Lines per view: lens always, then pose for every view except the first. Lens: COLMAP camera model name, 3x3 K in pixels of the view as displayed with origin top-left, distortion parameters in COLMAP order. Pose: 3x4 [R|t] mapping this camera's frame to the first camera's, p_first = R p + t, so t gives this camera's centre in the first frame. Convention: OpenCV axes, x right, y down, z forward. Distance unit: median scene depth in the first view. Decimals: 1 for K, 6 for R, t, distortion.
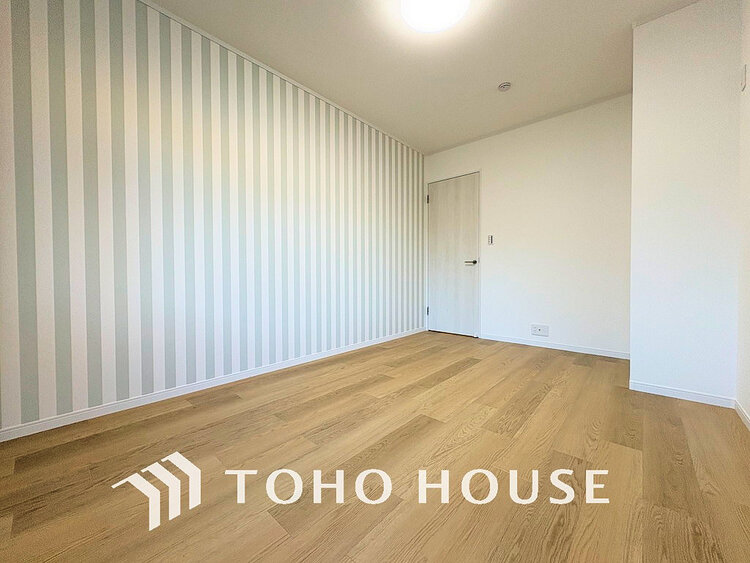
lens RADIAL K [[298.6, 0, 375.5], [0, 298.6, 279.3], [0, 0, 1]] dist [-0.002799, -0.000292]
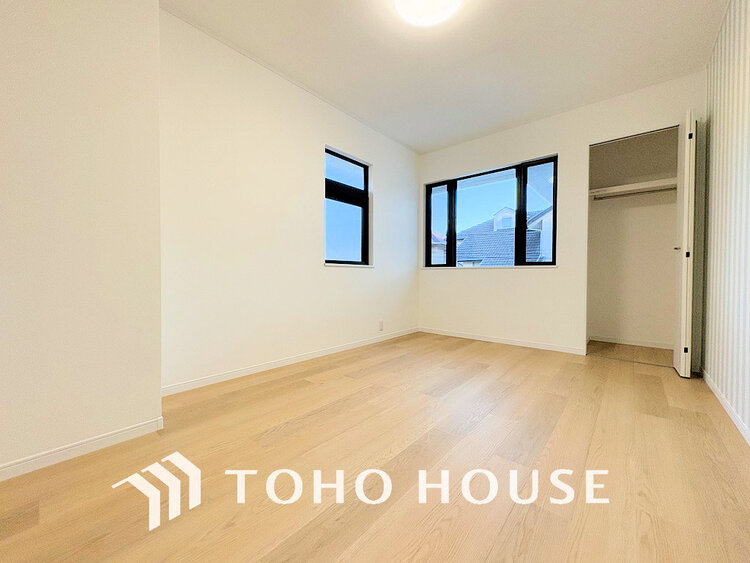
lens RADIAL K [[298.6, 0, 374.8], [0, 298.6, 279.0], [0, 0, 1]] dist [-0.002799, -0.000292]
pose [[-0.999863, -0.001074, -0.016532, 0.394180], [-0.001543, 0.999595, 0.028419, -0.026319], [0.016494, 0.028440, -0.999459, 2.007290]]
